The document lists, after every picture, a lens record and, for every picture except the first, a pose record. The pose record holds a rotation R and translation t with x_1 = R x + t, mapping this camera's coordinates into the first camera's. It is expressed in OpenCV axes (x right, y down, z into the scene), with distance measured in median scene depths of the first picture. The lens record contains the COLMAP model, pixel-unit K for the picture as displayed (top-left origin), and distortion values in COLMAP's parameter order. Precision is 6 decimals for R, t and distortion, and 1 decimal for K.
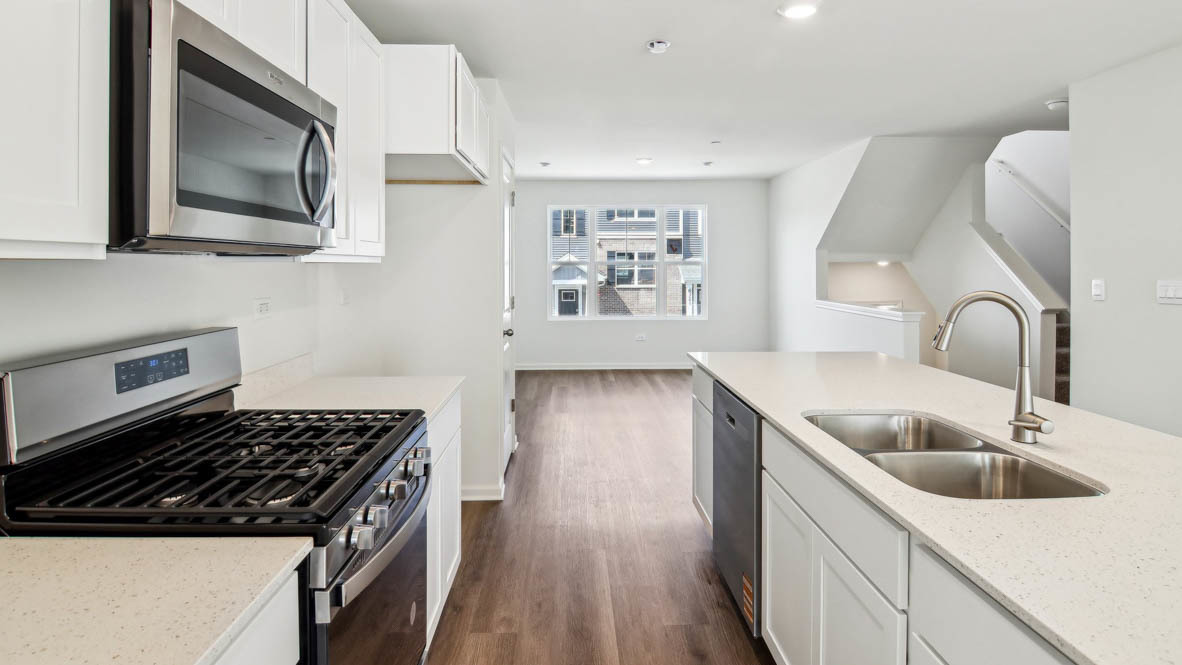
lens RADIAL K [[619.9, 0, 584.7], [0, 619.9, 263.7], [0, 0, 1]] dist [0.005231, 0.000013]
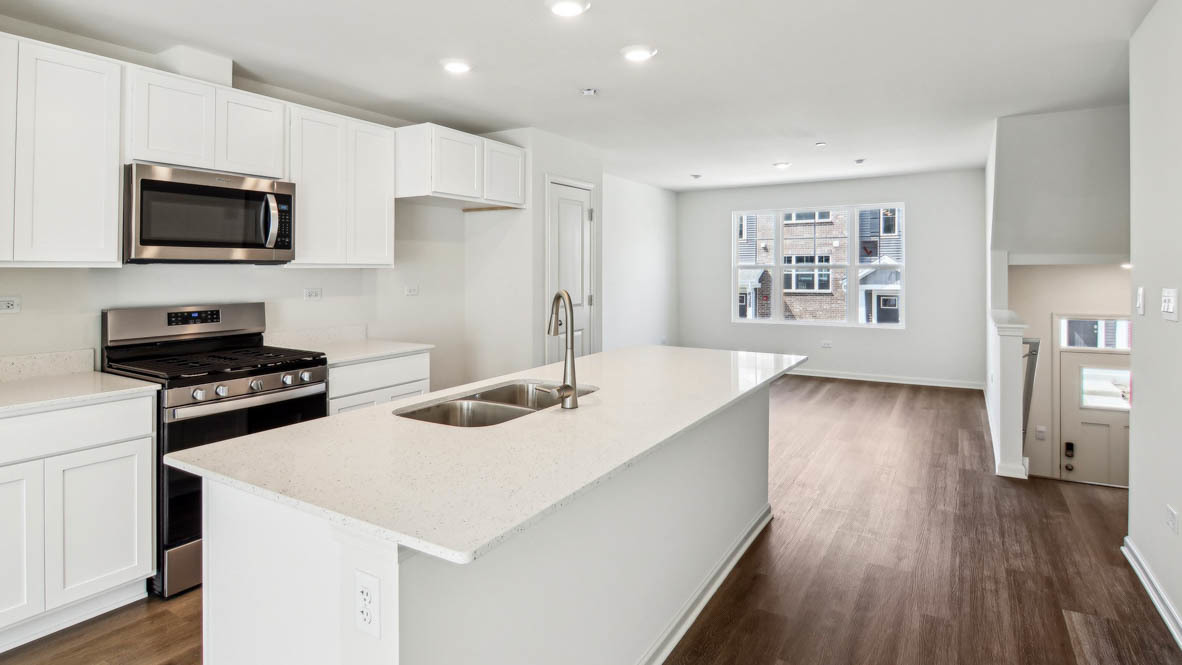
lens RADIAL K [[616.8, 0, 581.6], [0, 616.8, 270.5], [0, 0, 1]] dist [-0.001777, -0.015601]
pose [[0.839643, 0.000954, -0.543137, 0.366728], [0.001947, 0.999987, 0.004766, -0.000678], [0.543135, -0.005059, 0.839630, -0.016005]]
